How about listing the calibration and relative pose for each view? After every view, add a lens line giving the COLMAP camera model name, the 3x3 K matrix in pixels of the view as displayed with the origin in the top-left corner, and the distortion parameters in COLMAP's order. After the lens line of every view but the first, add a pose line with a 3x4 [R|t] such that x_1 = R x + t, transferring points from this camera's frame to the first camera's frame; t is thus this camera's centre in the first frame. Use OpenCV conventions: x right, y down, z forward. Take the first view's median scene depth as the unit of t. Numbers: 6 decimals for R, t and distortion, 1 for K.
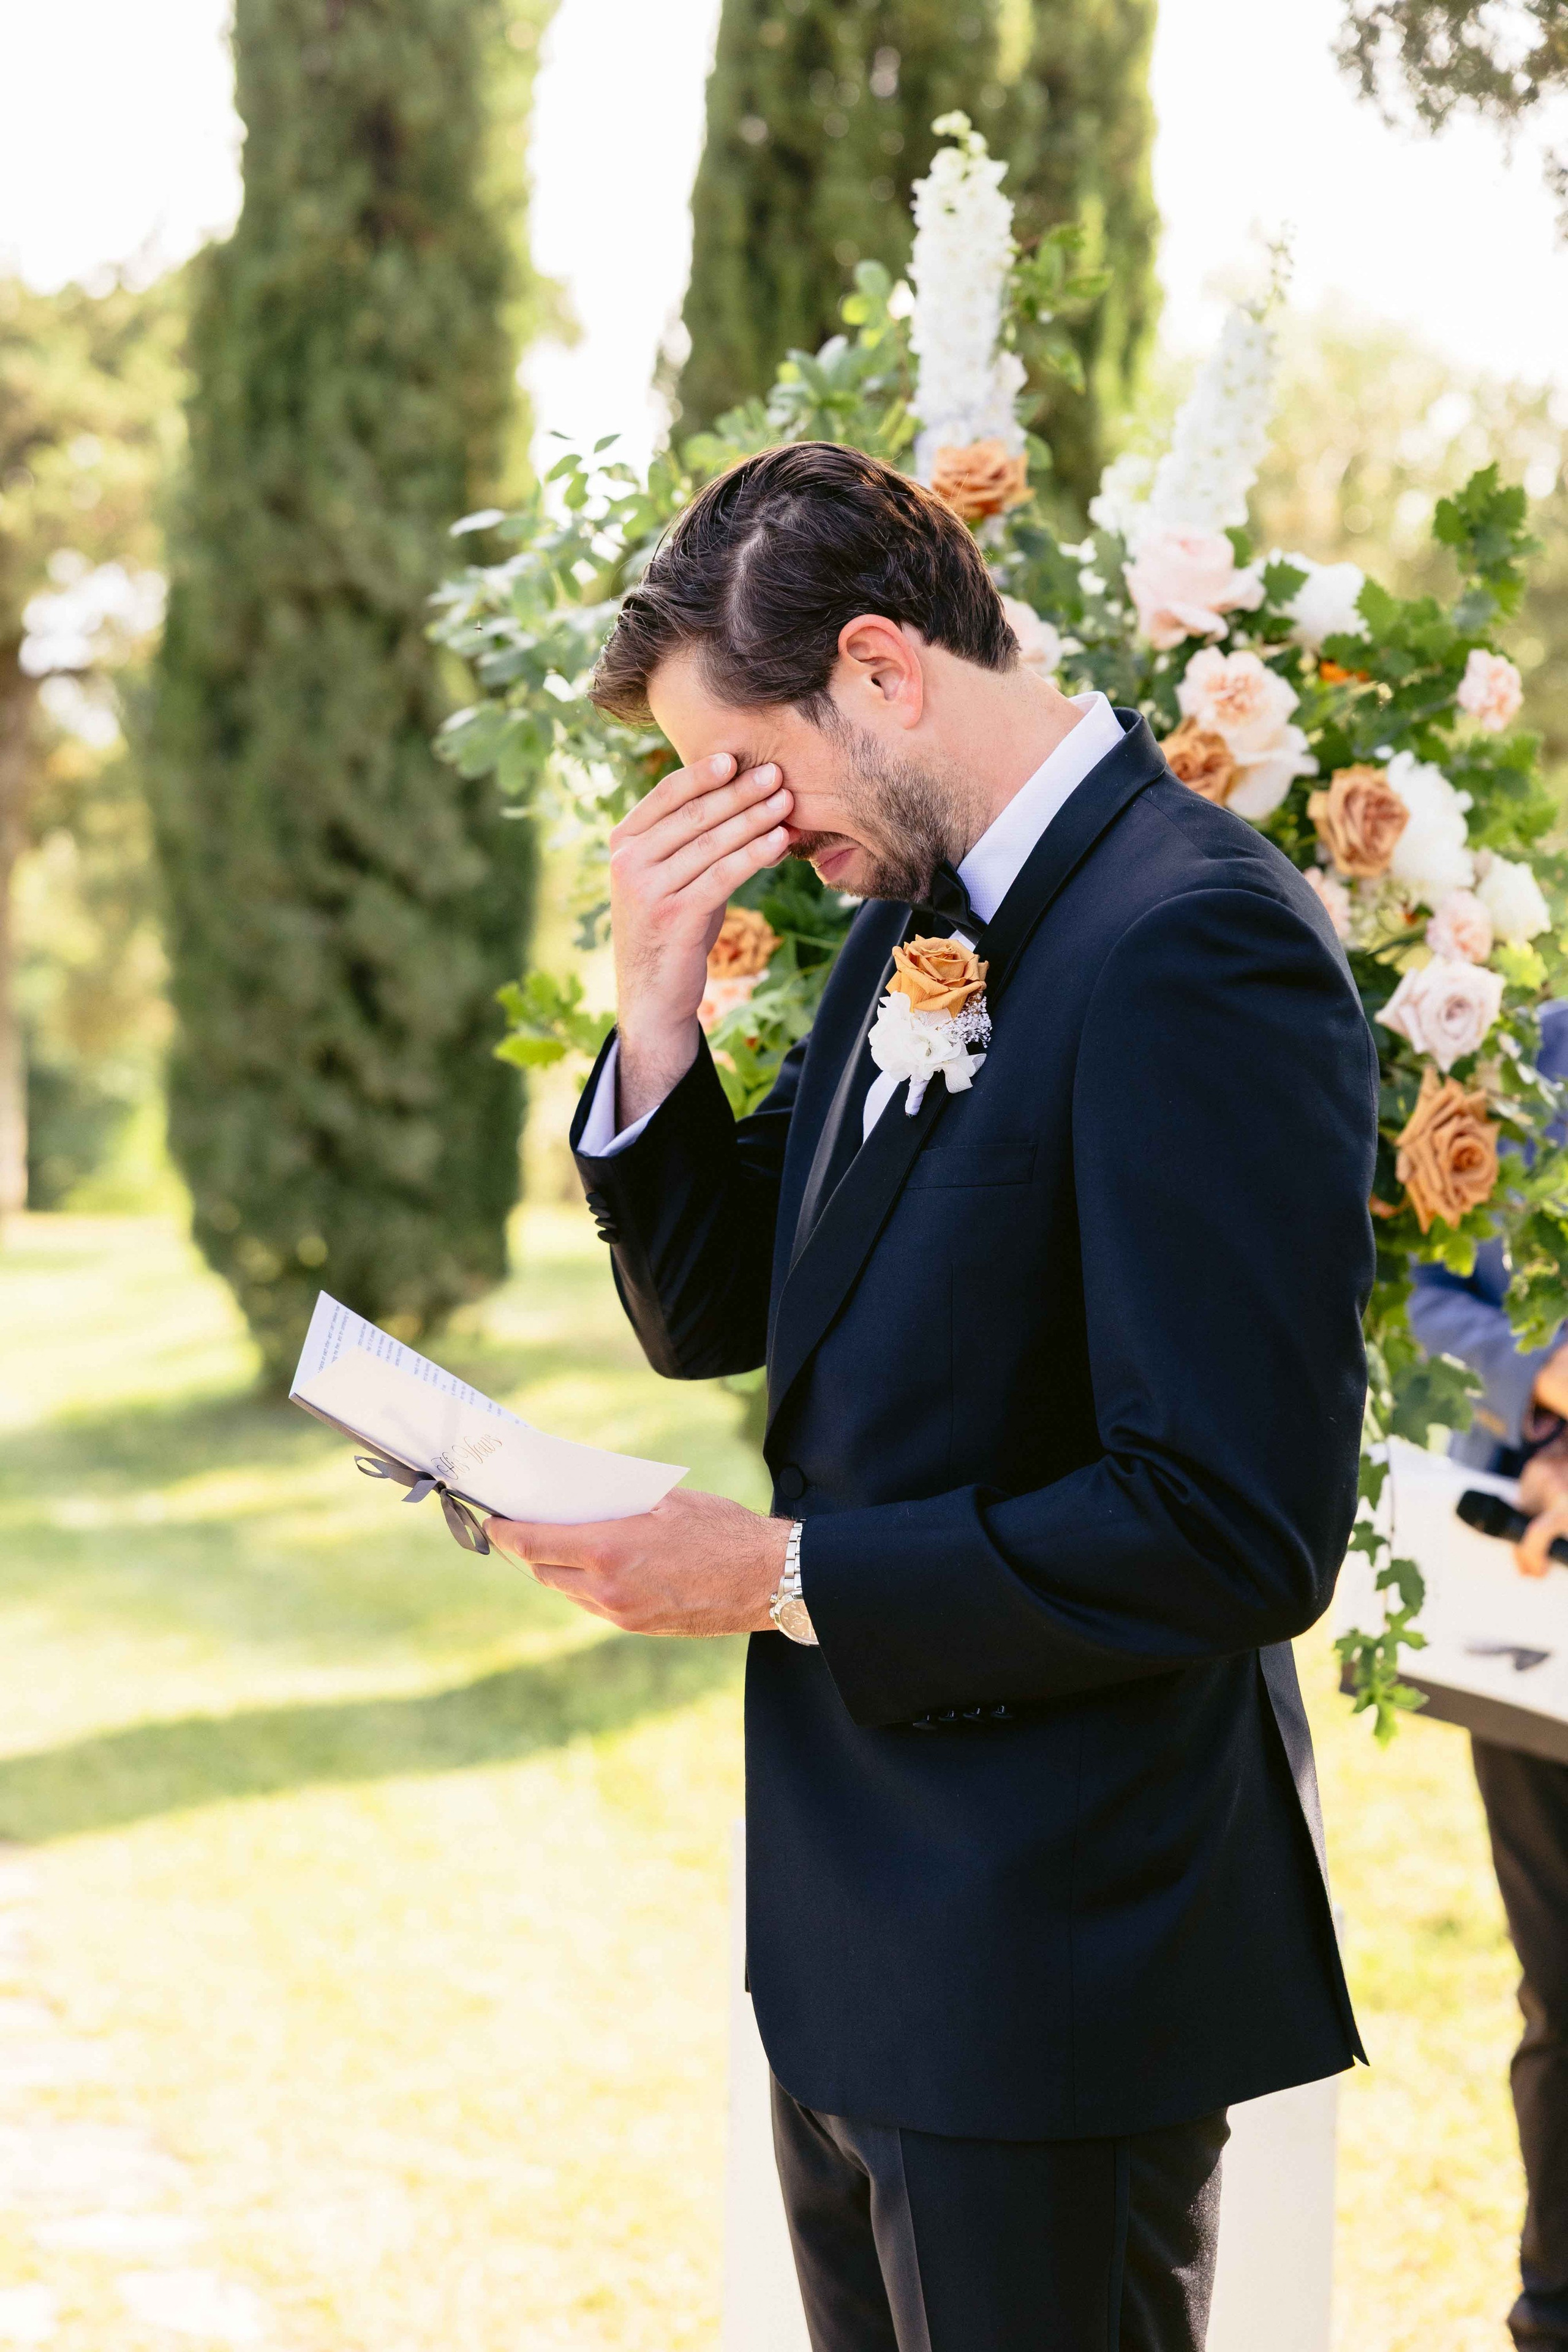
lens RADIAL K [[4319.4, 0, 711.8], [0, 4319.4, 1151.0], [0, 0, 1]] dist [0.064746, -0.136008]
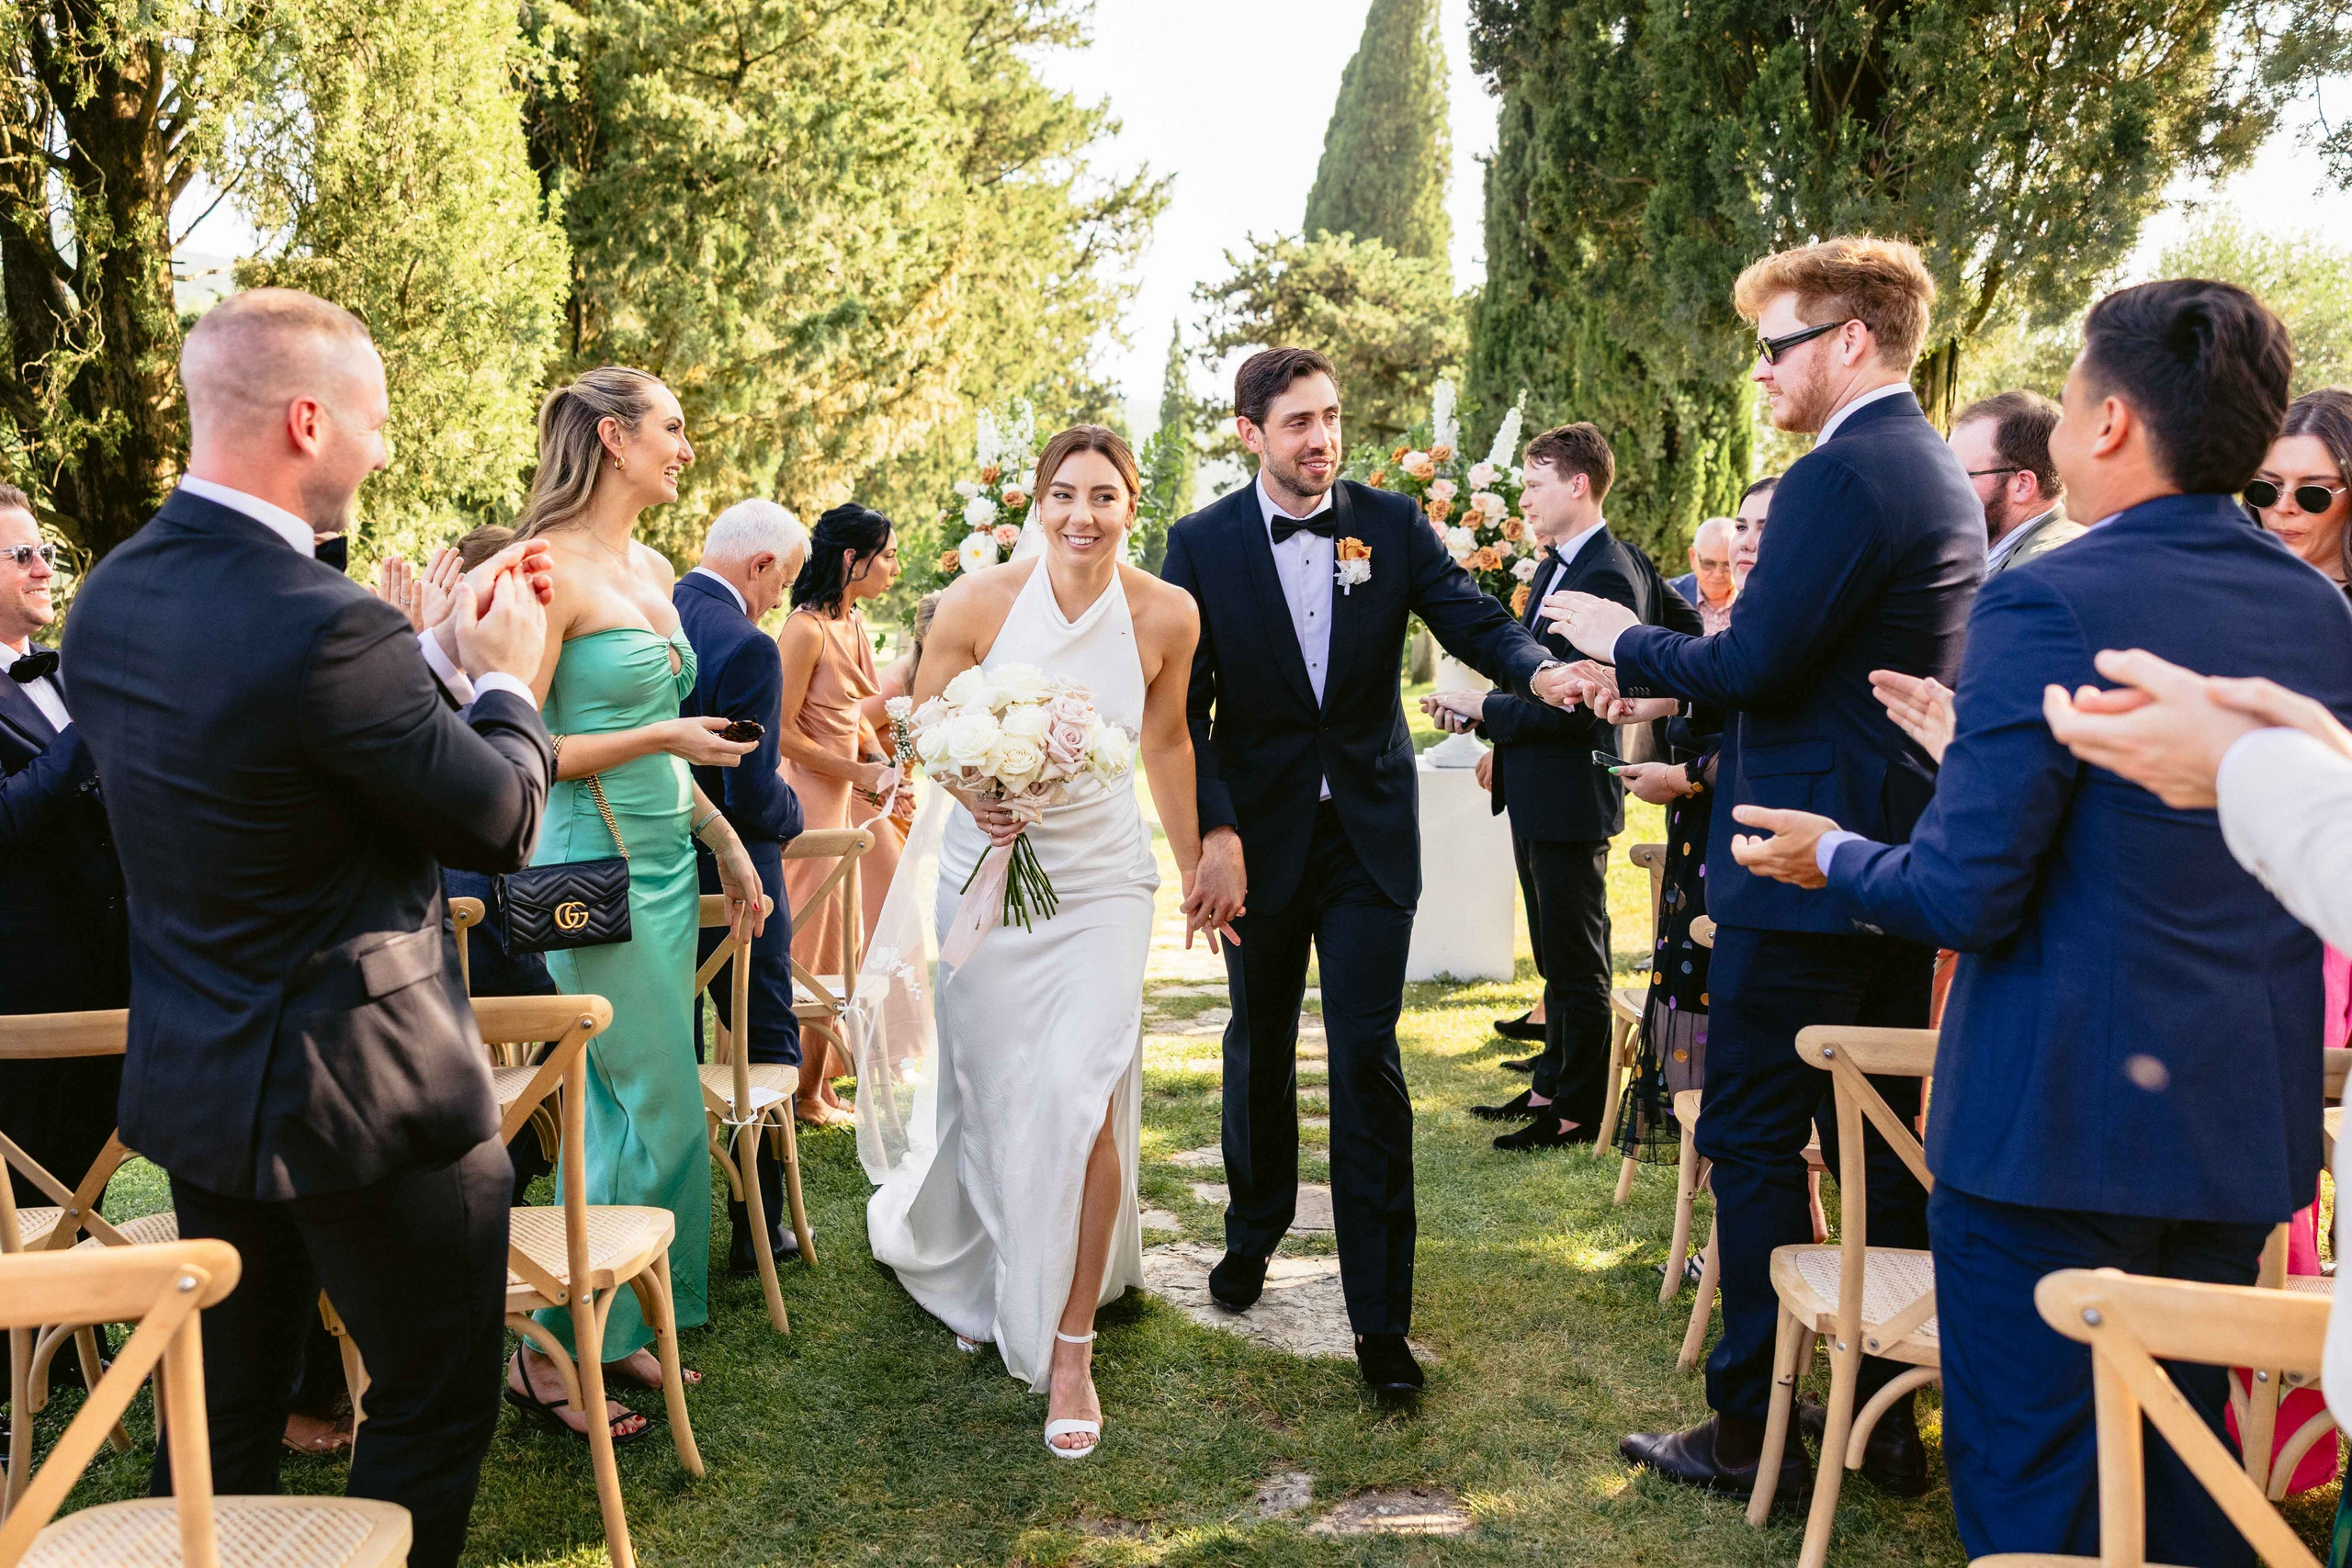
lens RADIAL K [[1908.9, 0, 1060.2], [0, 1908.9, 694.7], [0, 0, 1]] dist [0.039158, 0.003450]
pose [[0.930178, 0.024030, -0.366321, 0.426477], [-0.016665, 0.999591, 0.023255, 0.057129], [0.366730, -0.015526, 0.930198, -1.007110]]
